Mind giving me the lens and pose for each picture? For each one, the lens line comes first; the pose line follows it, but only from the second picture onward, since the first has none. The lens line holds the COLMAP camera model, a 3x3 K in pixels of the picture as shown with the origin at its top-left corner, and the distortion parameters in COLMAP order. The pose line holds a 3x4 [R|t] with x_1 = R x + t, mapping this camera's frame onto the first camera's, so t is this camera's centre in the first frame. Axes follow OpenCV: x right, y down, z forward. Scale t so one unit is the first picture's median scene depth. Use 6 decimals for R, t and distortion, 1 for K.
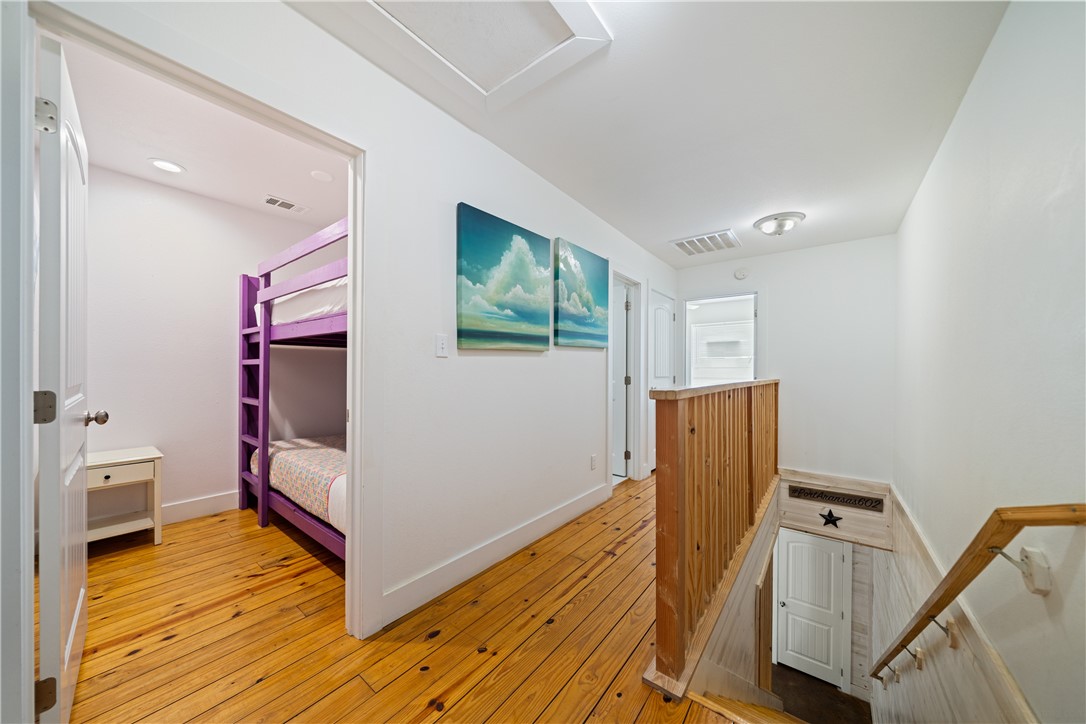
lens RADIAL K [[369.2, 0, 546.0], [0, 369.2, 364.8], [0, 0, 1]] dist [-0.003258, -0.000187]
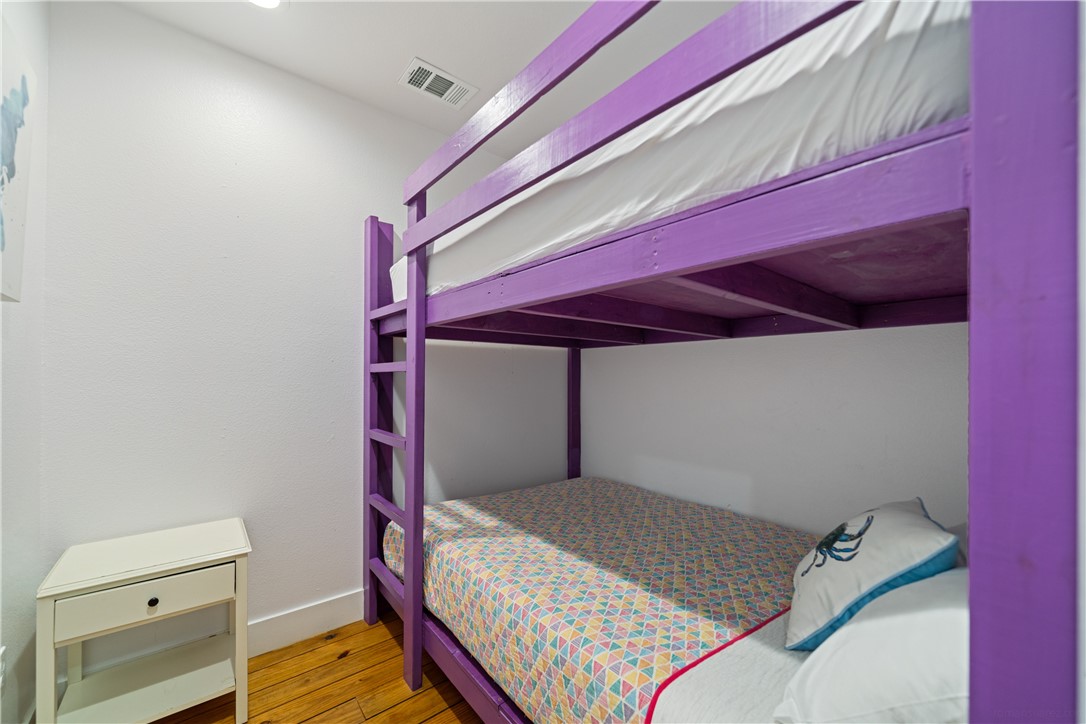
lens RADIAL K [[417.1, 0, 543.0], [0, 417.1, 362.0], [0, 0, 1]] dist [-0.001557, -0.000002]
pose [[0.975806, -0.014491, -0.218159, -0.431242], [0.010472, 0.999754, -0.019569, -0.000711], [0.218389, 0.016811, 0.975717, 0.435776]]
